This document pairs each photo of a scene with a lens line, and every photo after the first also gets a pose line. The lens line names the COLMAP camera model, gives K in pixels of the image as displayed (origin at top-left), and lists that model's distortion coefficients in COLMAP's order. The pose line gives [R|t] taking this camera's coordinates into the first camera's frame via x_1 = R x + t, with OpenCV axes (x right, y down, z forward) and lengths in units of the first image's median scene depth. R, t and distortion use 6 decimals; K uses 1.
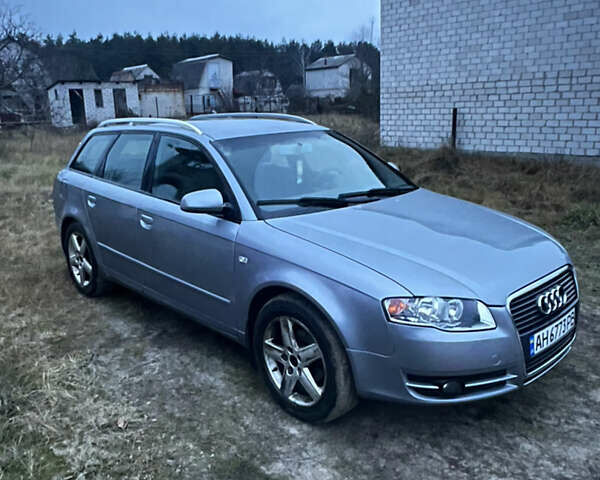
lens RADIAL K [[561.9, 0, 300.4], [0, 561.9, 240.5], [0, 0, 1]] dist [0.007660, 0.000000]
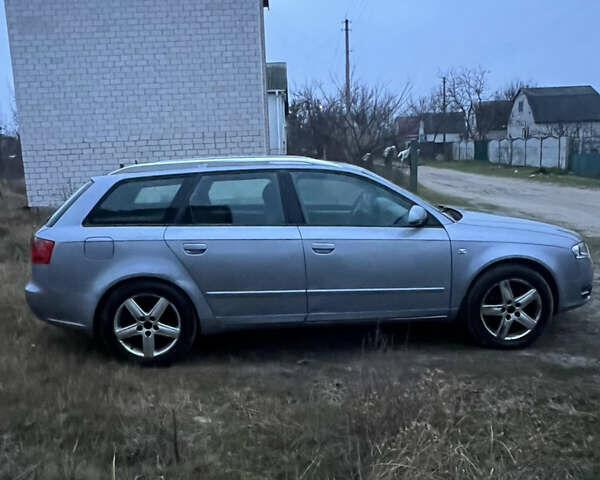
lens RADIAL K [[561.9, 0, 300.9], [0, 561.9, 240.0], [0, 0, 1]] dist [0.007660, 0.000000]
pose [[0.626599, -0.119301, 0.770156, -0.370542], [0.205149, 0.978611, -0.015317, -0.013270], [-0.751856, 0.167595, 0.637671, 0.113182]]
